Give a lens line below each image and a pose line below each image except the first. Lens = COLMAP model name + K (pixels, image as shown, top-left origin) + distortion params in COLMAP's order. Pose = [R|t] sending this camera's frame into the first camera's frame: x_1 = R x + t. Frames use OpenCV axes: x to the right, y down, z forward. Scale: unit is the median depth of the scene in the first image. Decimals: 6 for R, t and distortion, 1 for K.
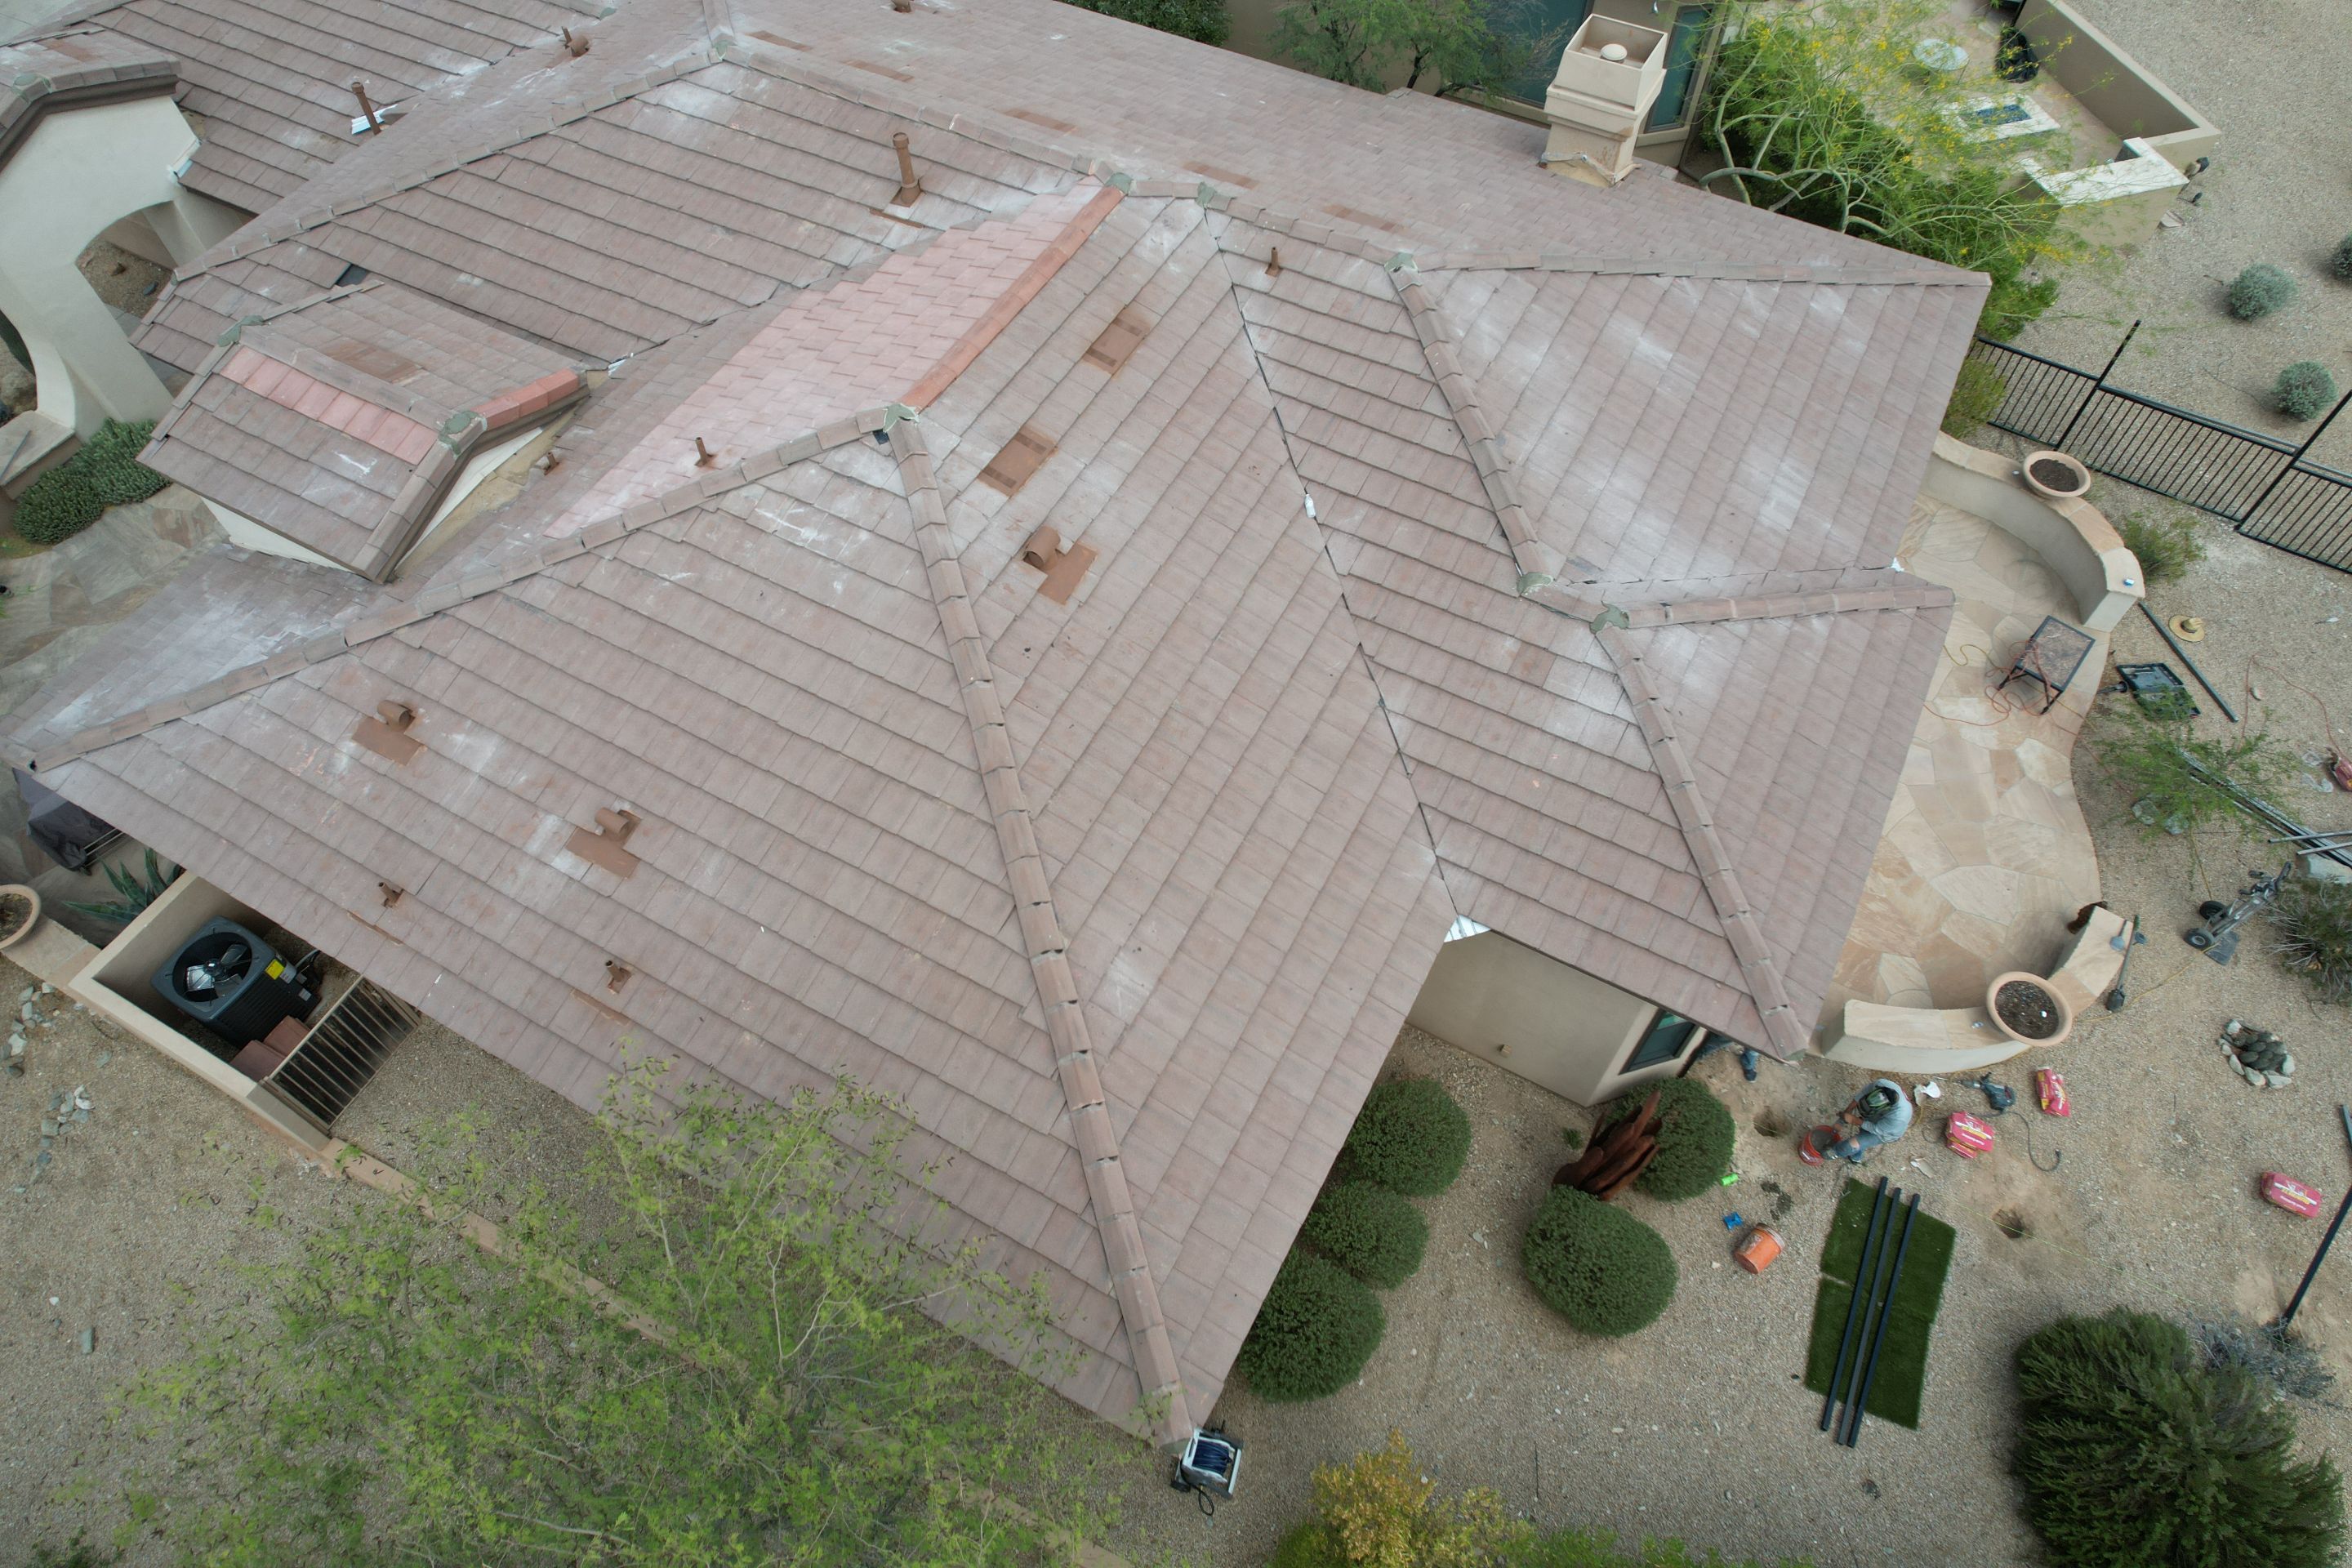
lens RADIAL K [[1503.5, 0, 1177.0], [0, 1503.5, 775.2], [0, 0, 1]] dist [-0.063293, 0.057343]
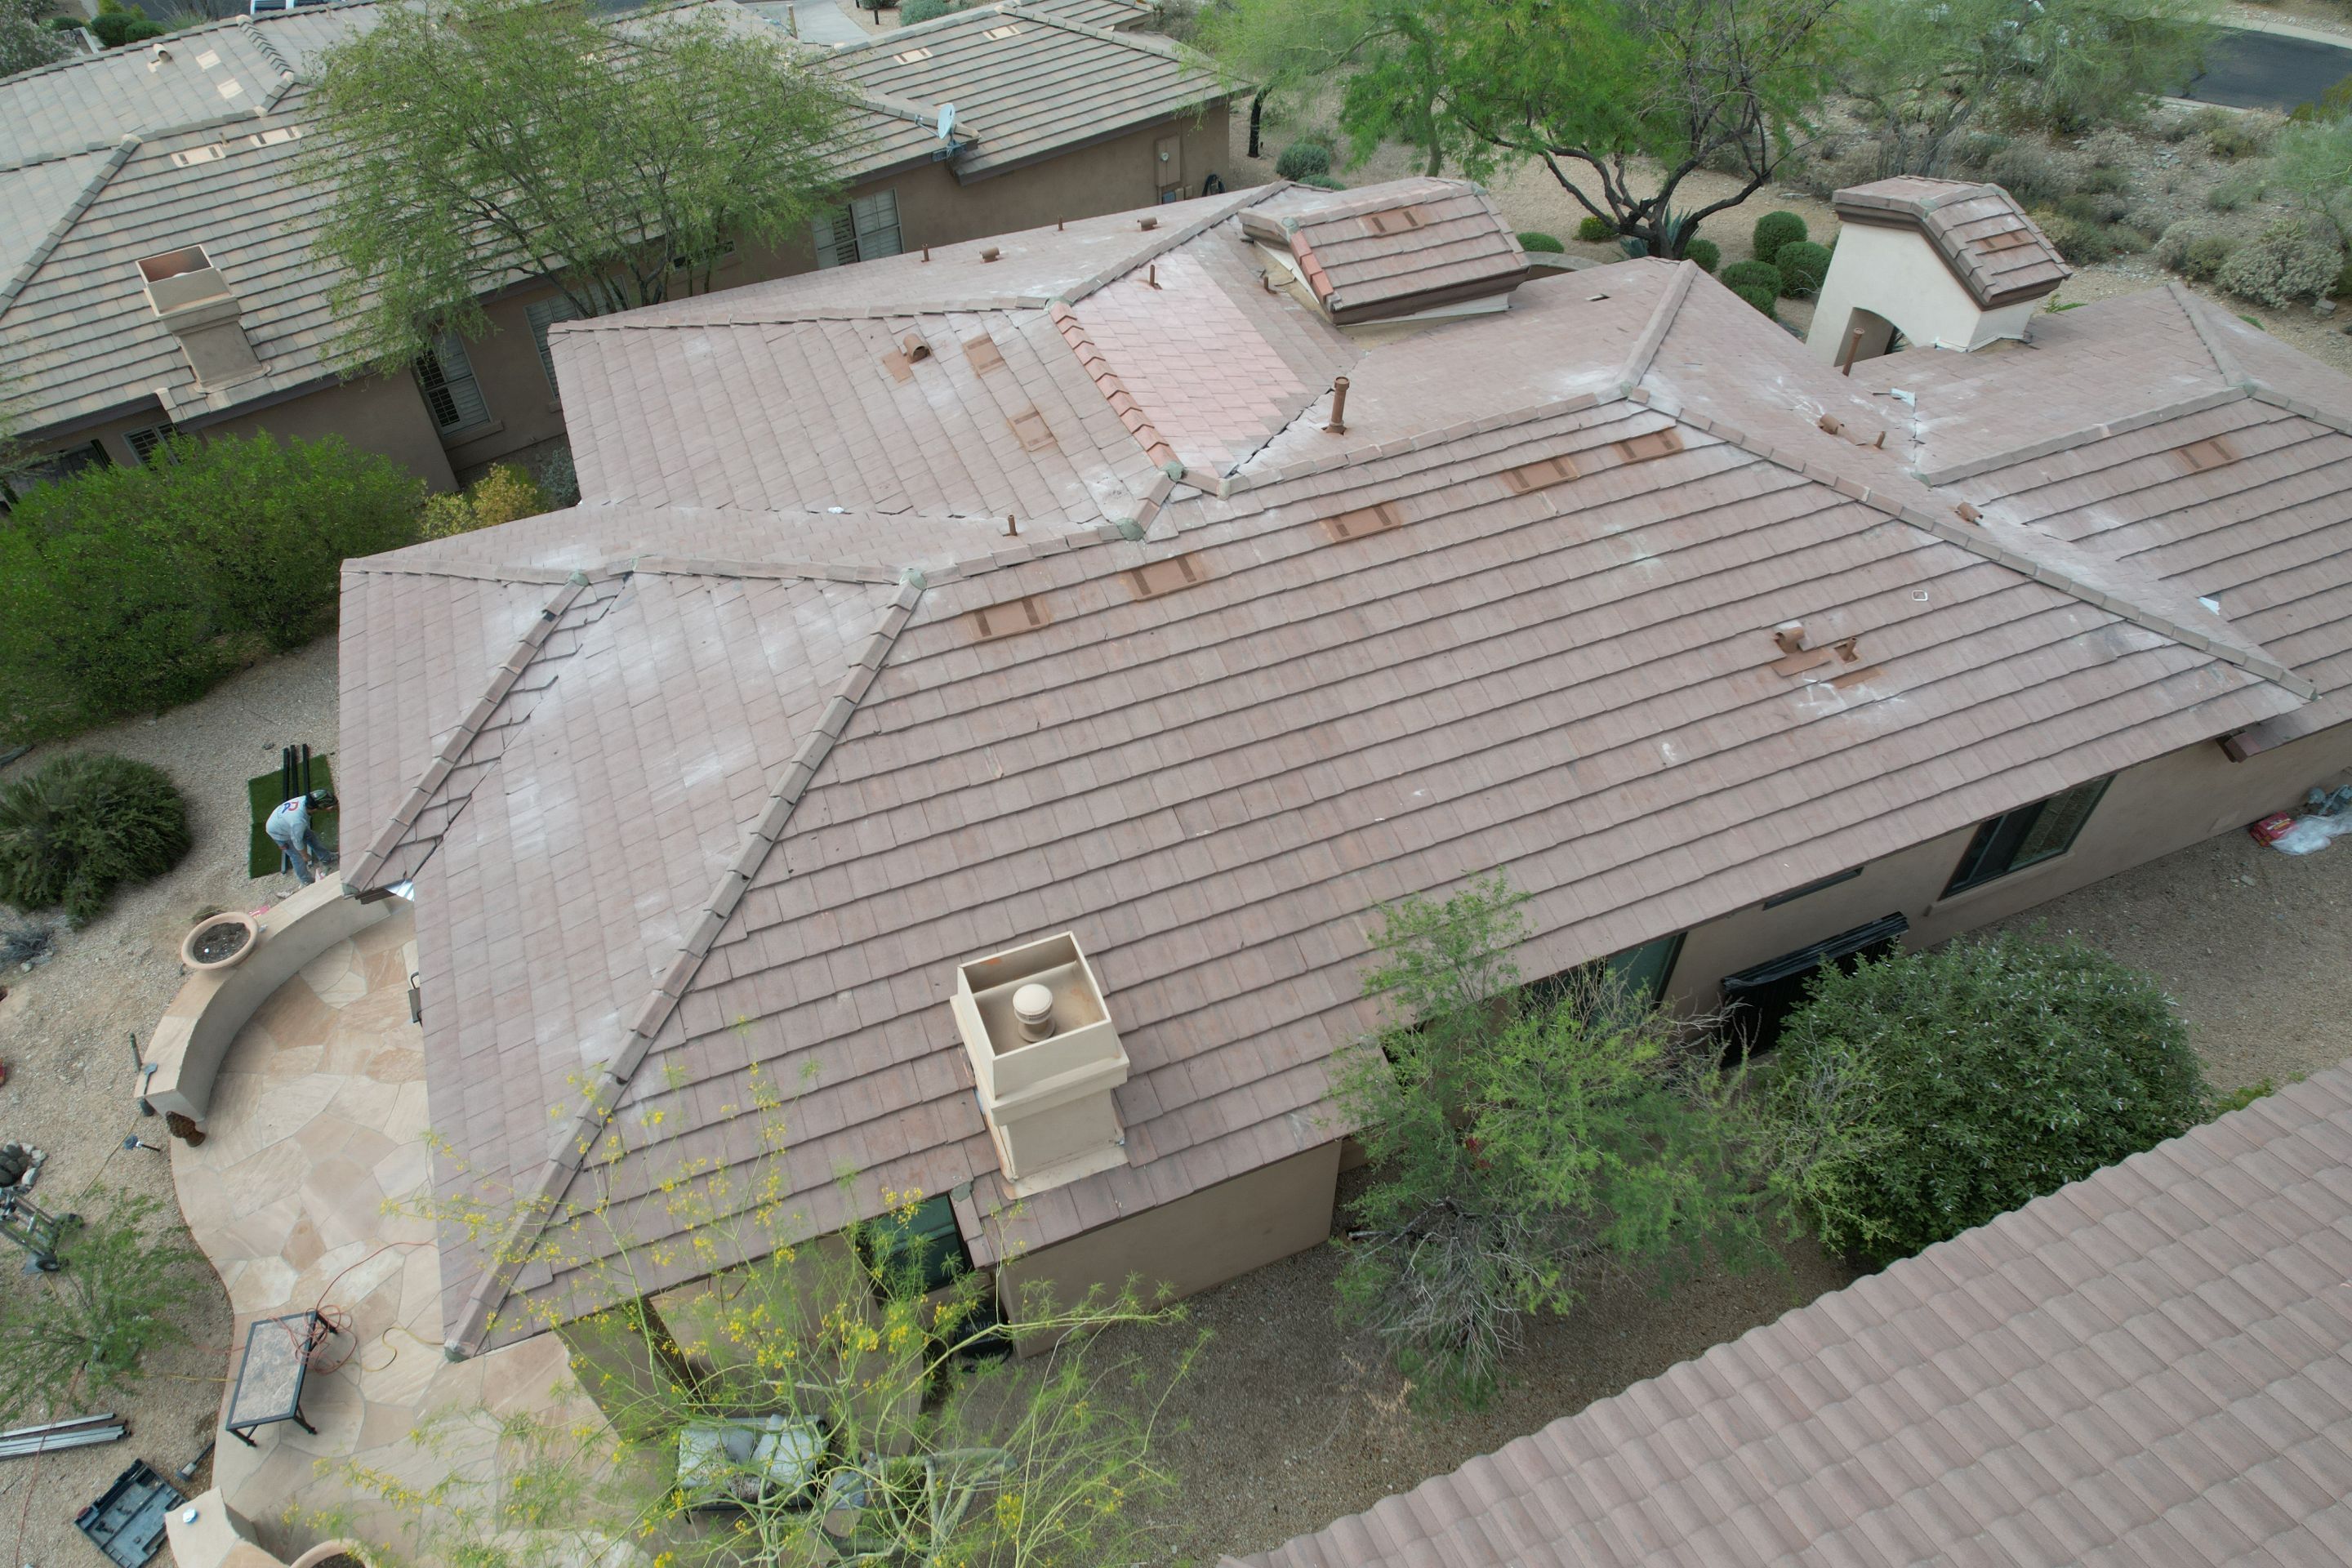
lens RADIAL K [[1503.5, 0, 1177.0], [0, 1503.5, 775.2], [0, 0, 1]] dist [-0.063293, 0.057343]
pose [[-0.633545, 0.566744, -0.526709, 0.645861], [-0.627957, 0.021036, 0.777964, -1.234111], [0.451985, 0.823626, 0.342564, 0.848733]]
